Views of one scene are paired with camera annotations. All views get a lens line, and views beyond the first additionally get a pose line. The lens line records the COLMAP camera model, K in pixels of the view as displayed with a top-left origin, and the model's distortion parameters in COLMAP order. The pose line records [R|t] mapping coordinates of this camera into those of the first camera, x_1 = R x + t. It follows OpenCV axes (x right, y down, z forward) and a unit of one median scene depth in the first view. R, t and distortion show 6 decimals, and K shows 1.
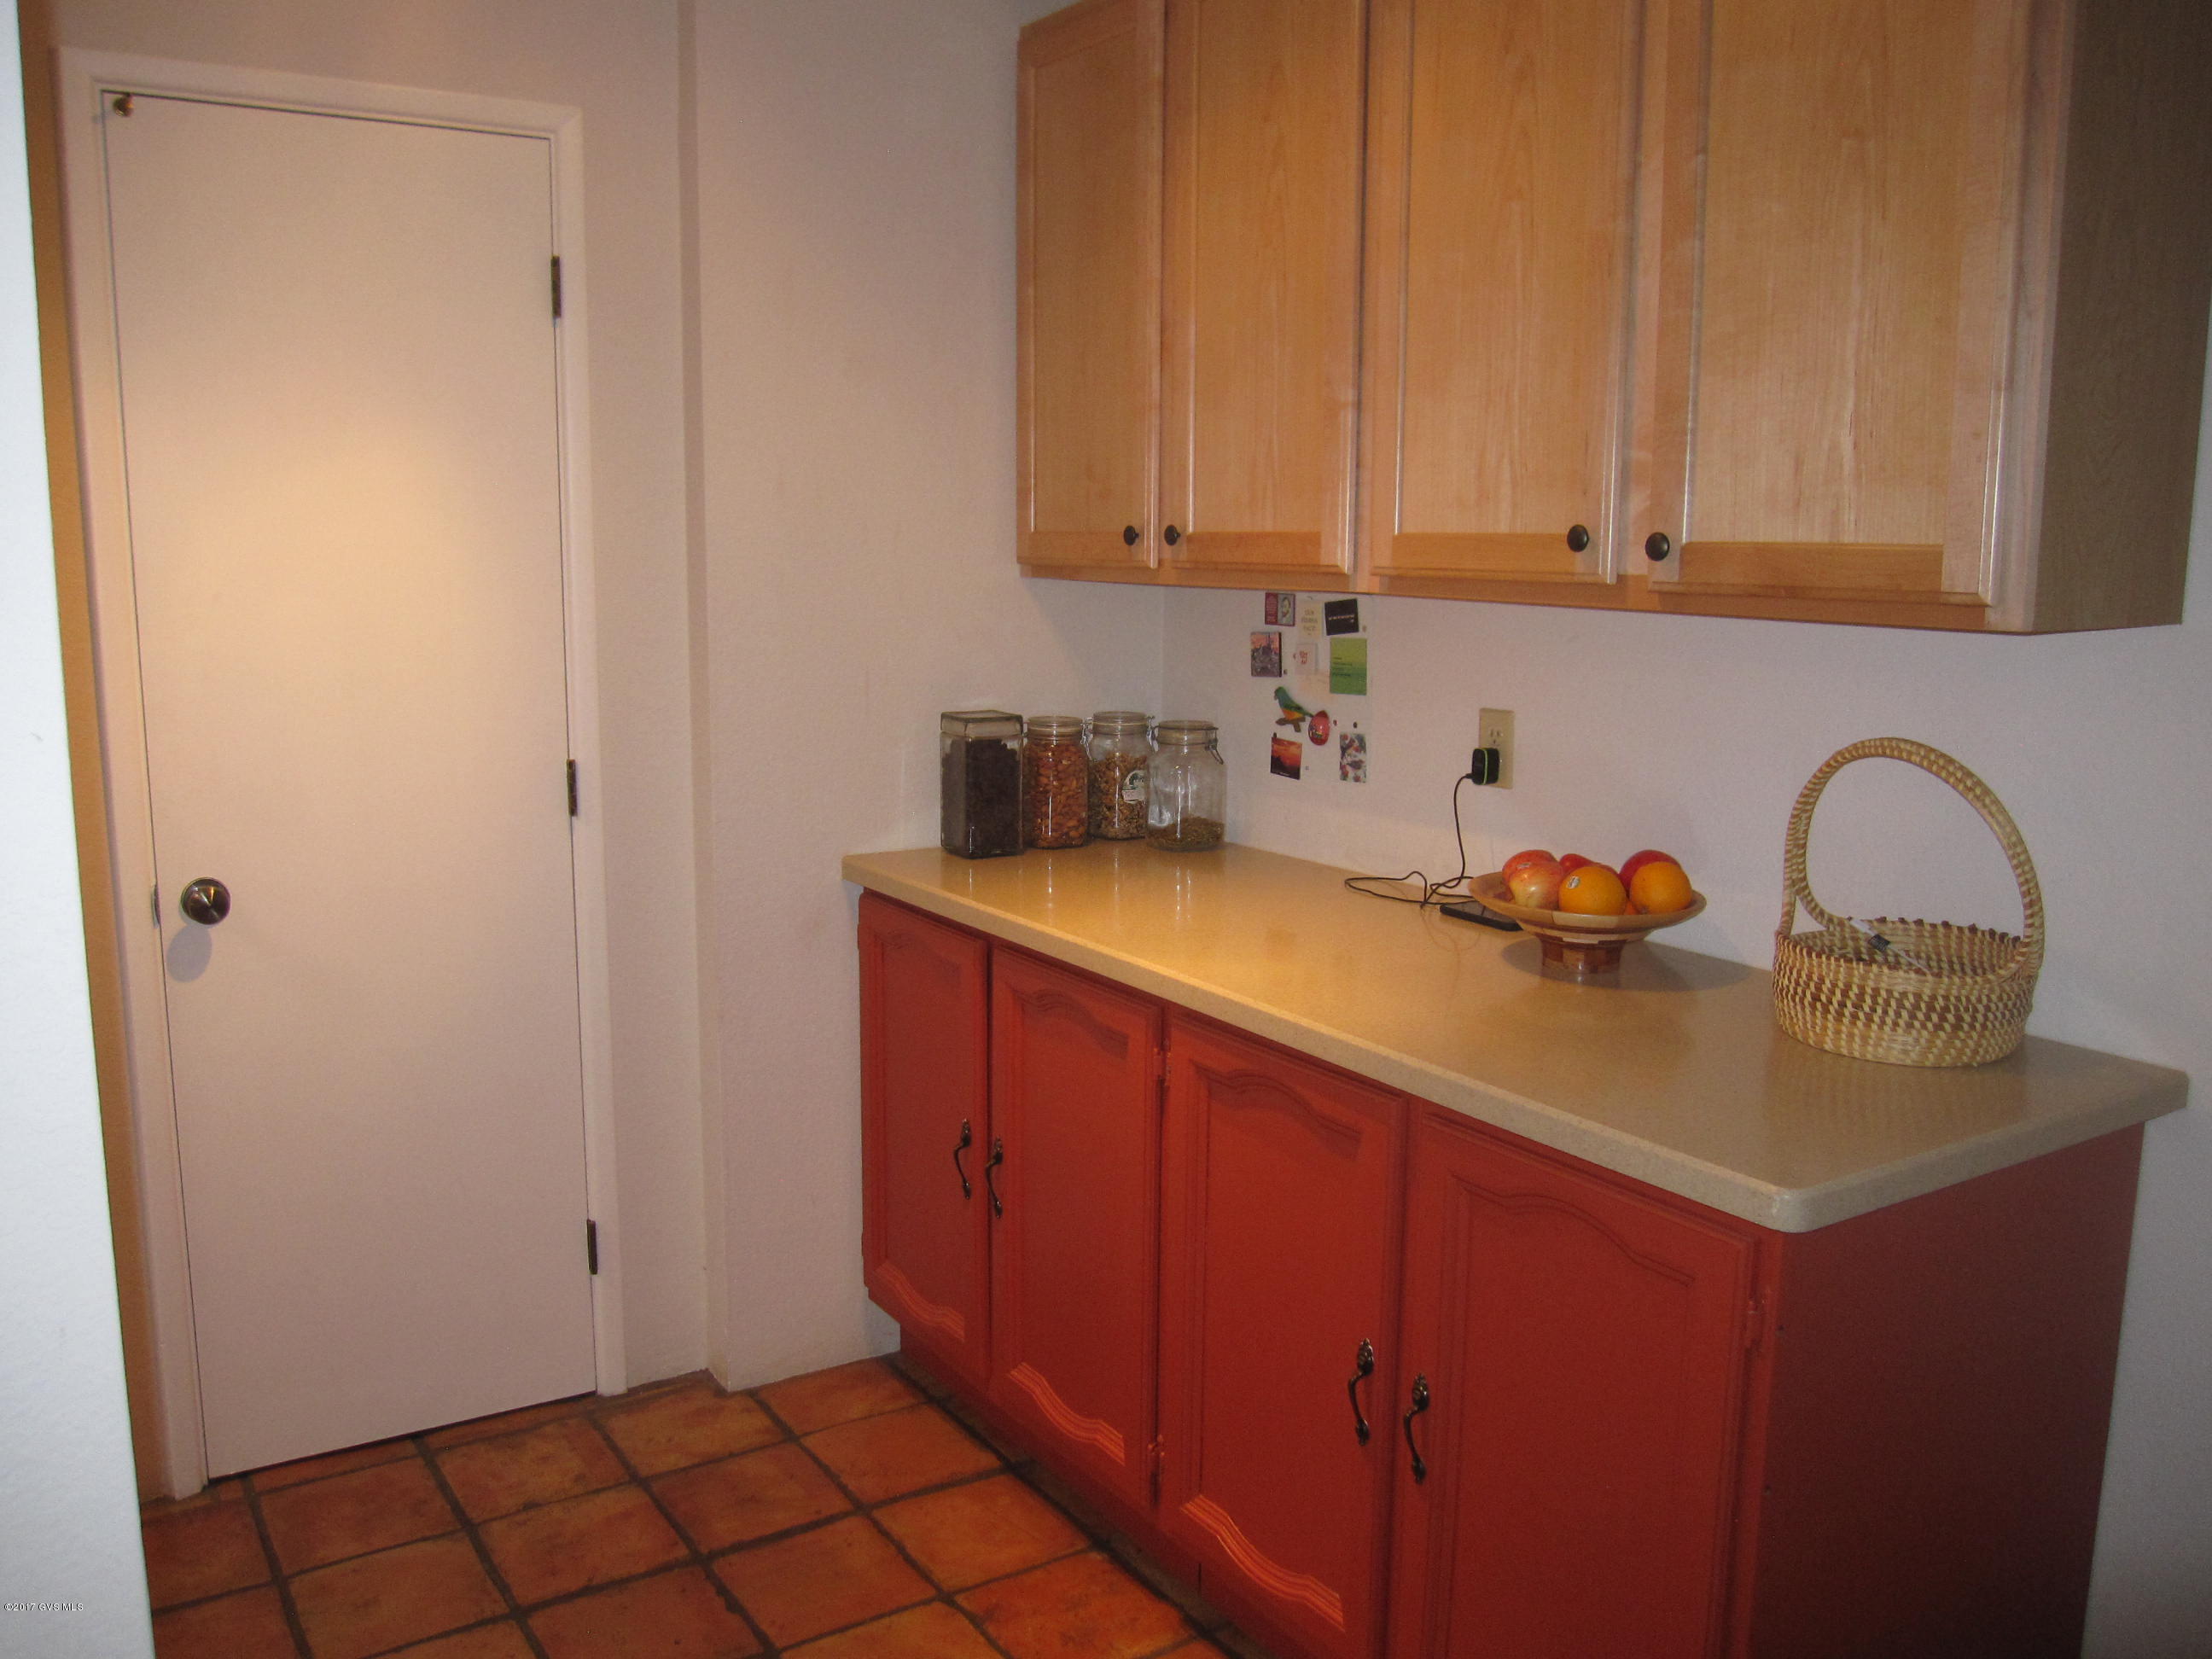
lens RADIAL K [[1803.3, 0, 1106.0], [0, 1803.3, 829.5], [0, 0, 1]] dist [-0.069678, 0.004334]
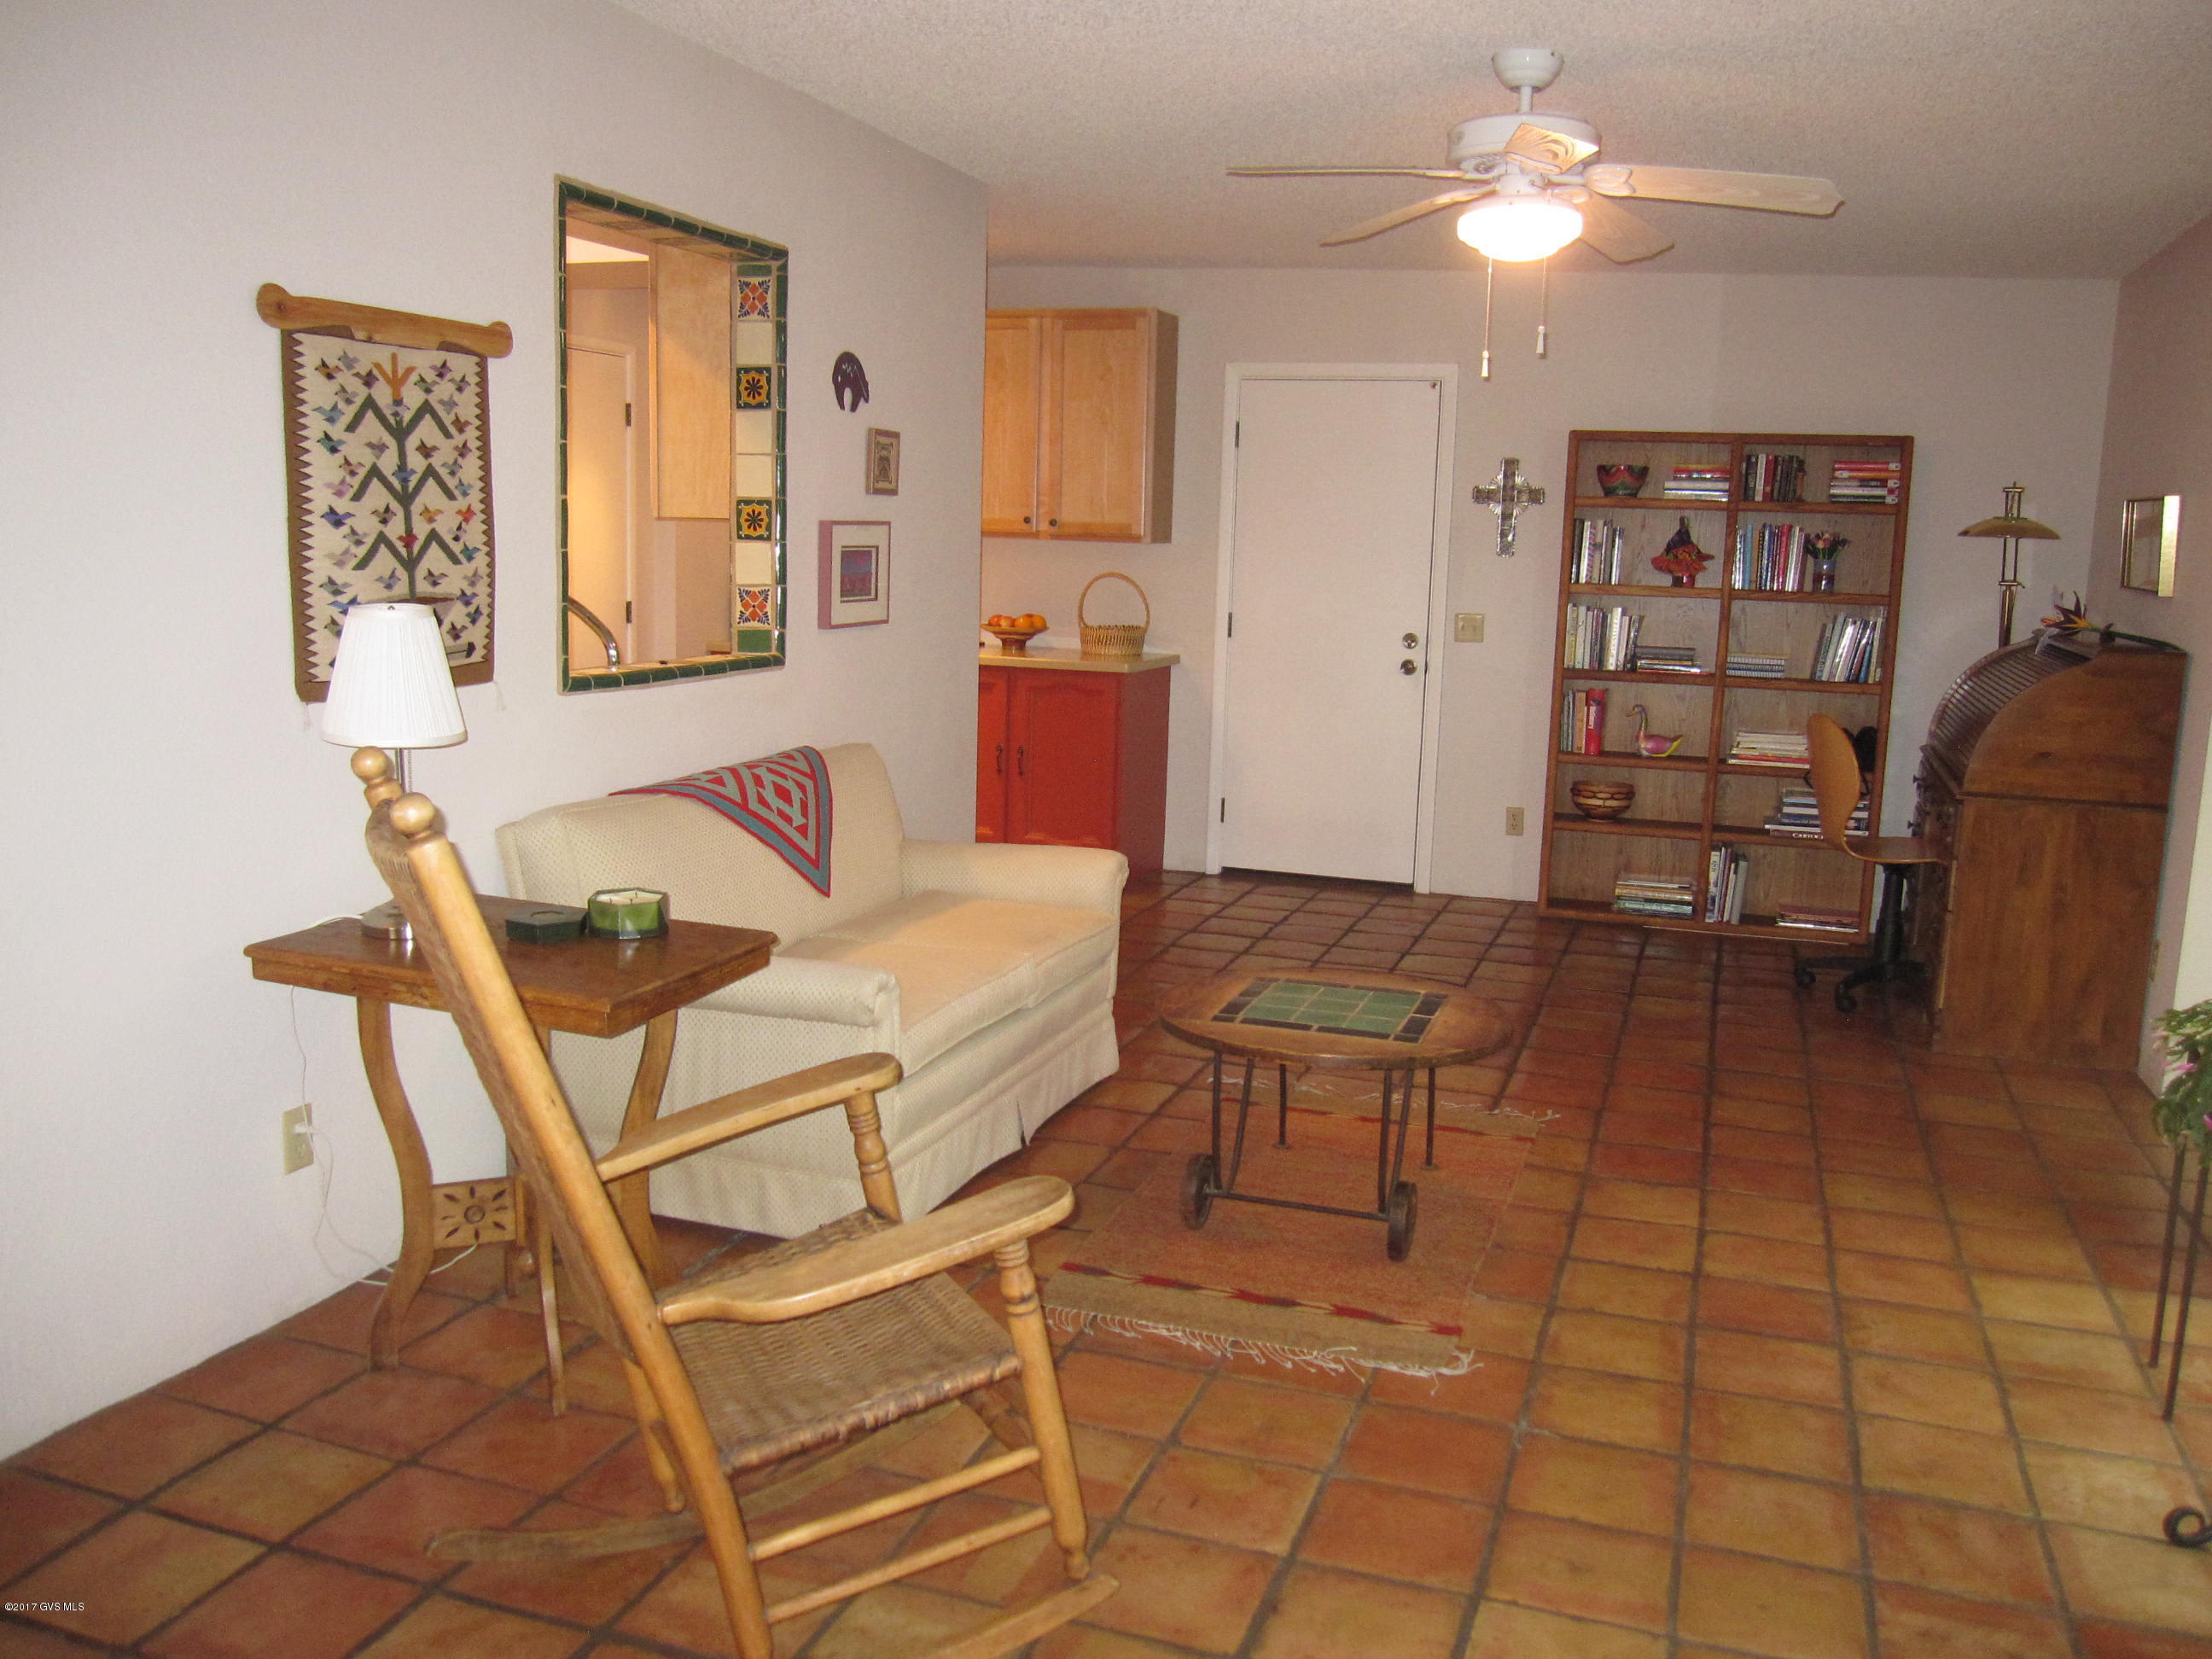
lens RADIAL K [[1831.4, 0, 1106.0], [0, 1831.4, 829.5], [0, 0, 1]] dist [-0.074441, 0.043277]
pose [[0.788454, -0.087956, 0.608773, -1.816657], [0.079745, 0.995987, 0.040618, 0.306672], [-0.609903, 0.016521, 0.792304, -1.910568]]
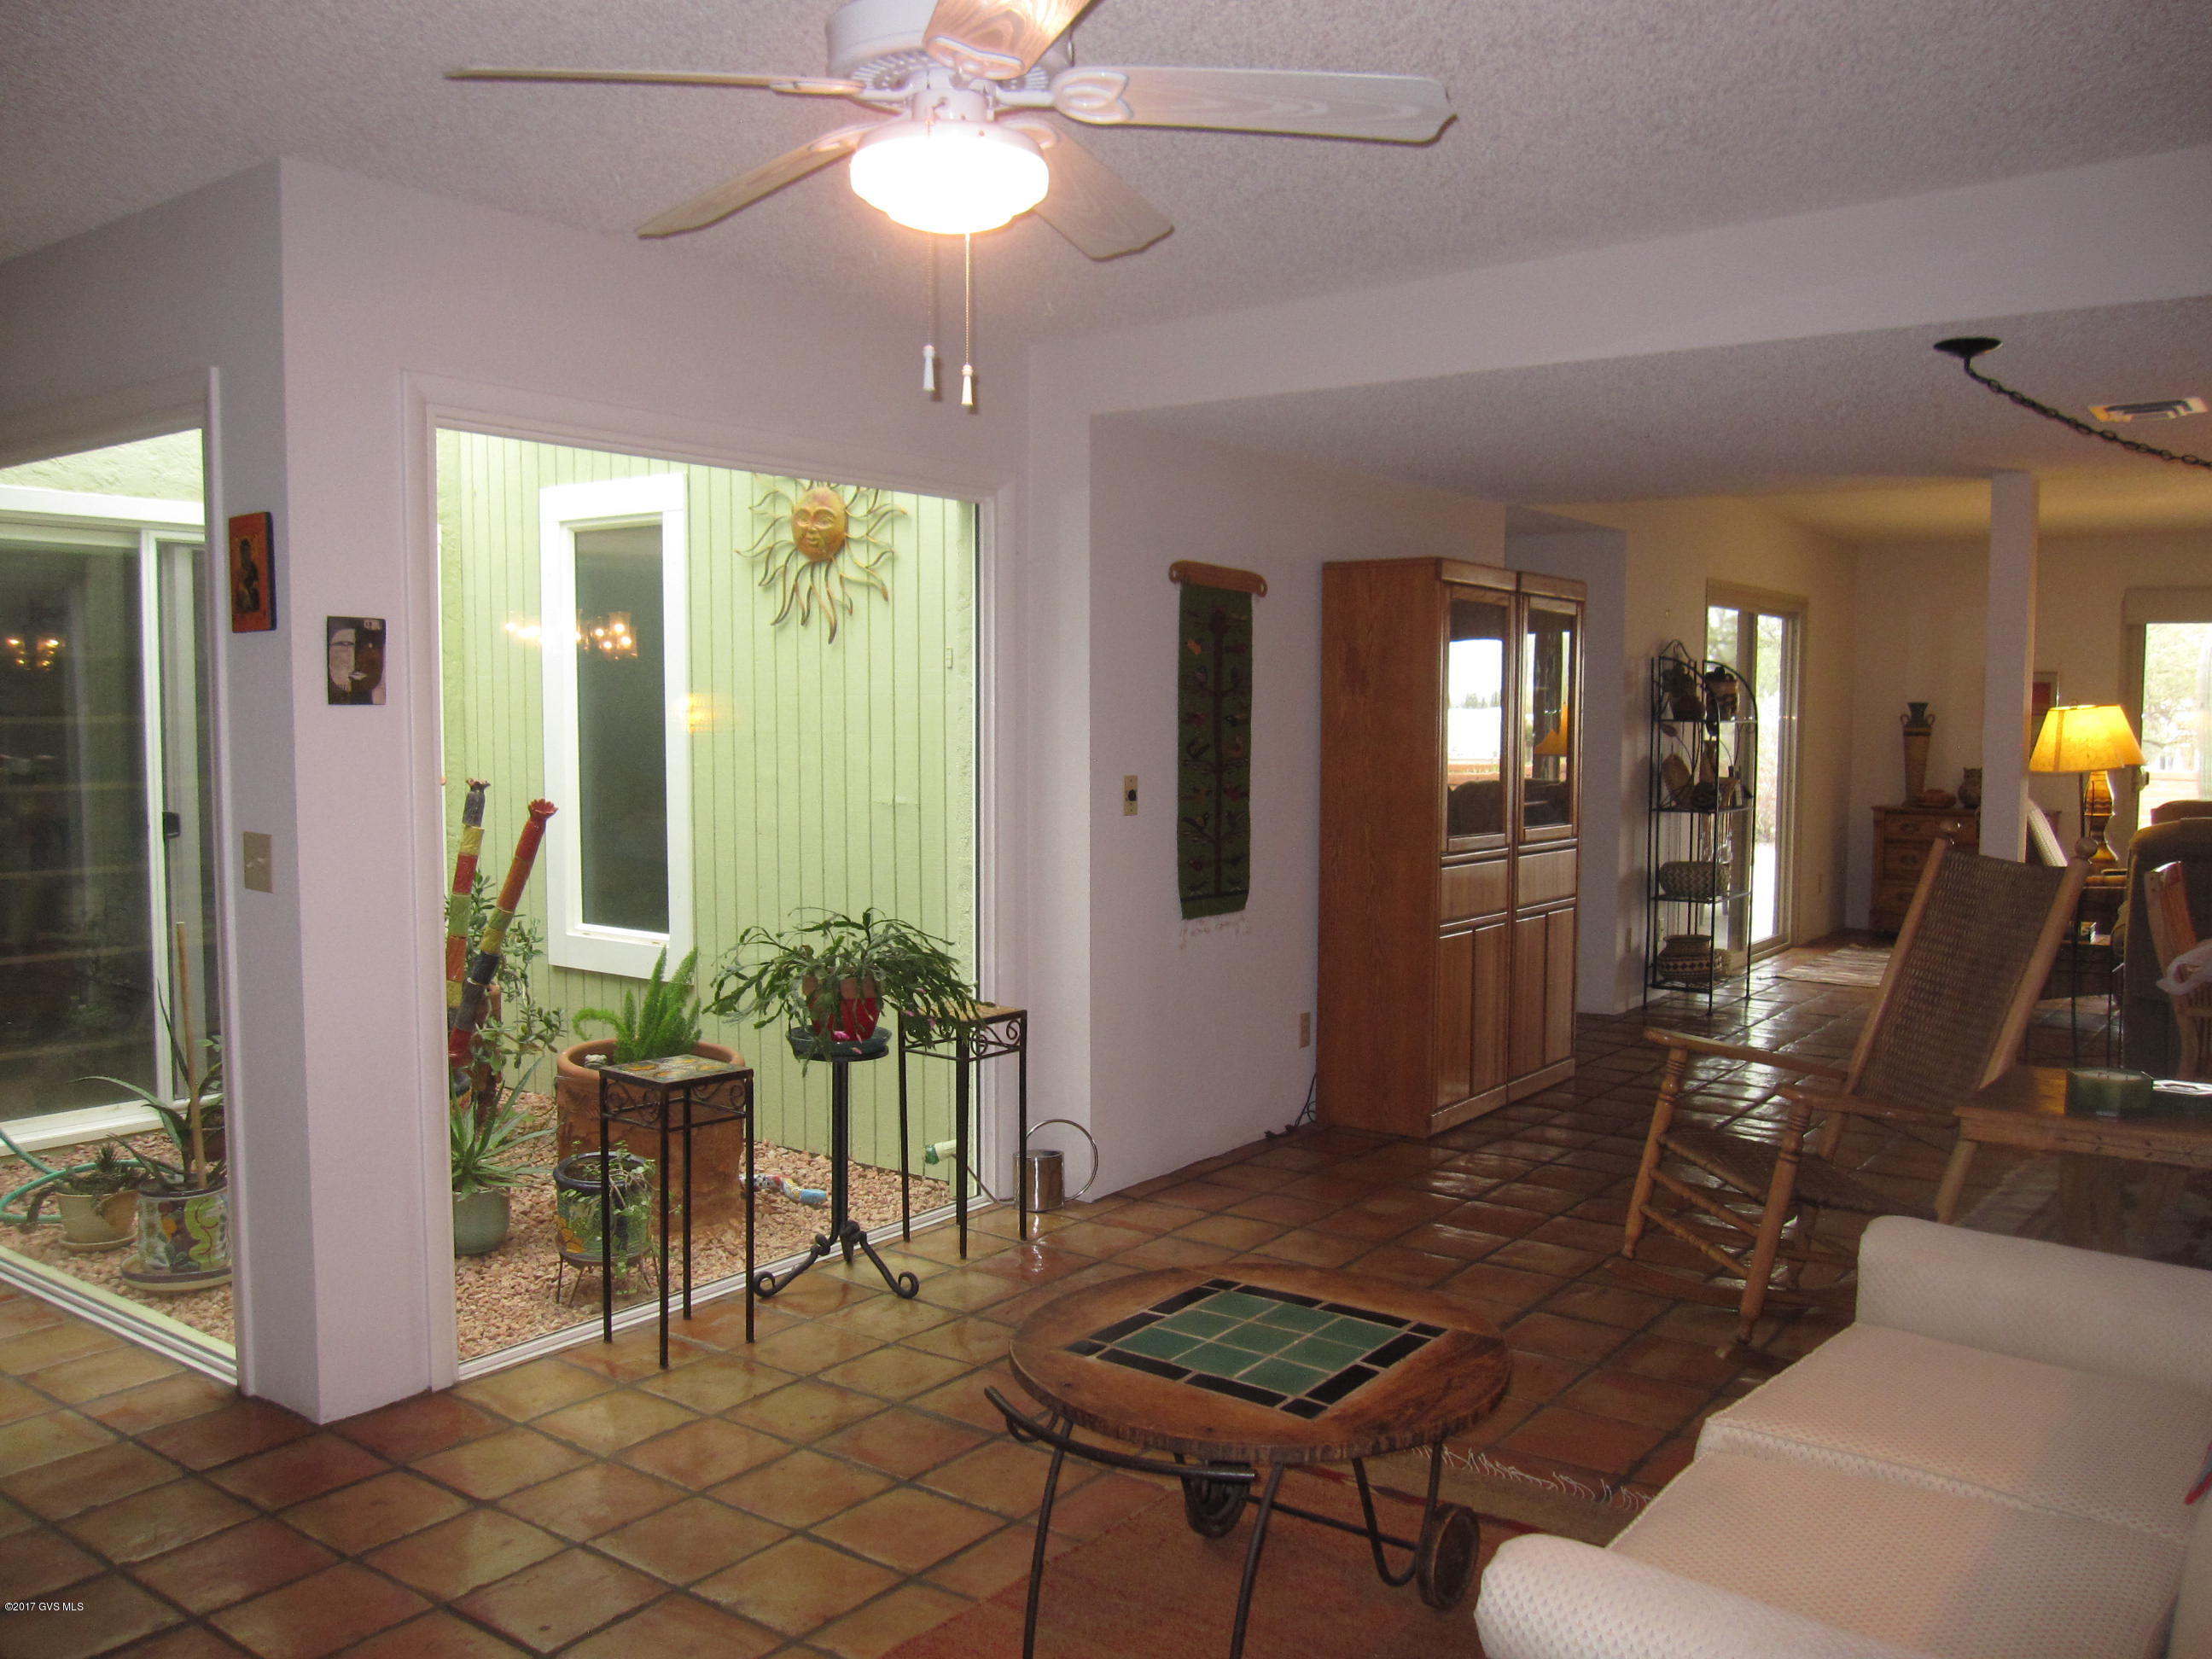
lens RADIAL K [[1803.3, 0, 1106.0], [0, 1803.3, 829.5], [0, 0, 1]] dist [-0.069678, 0.004334]
pose [[-0.936945, 0.011306, -0.349293, -0.014100], [-0.067338, 0.974907, 0.212185, -0.040837], [0.342927, 0.222326, -0.912673, 0.428772]]
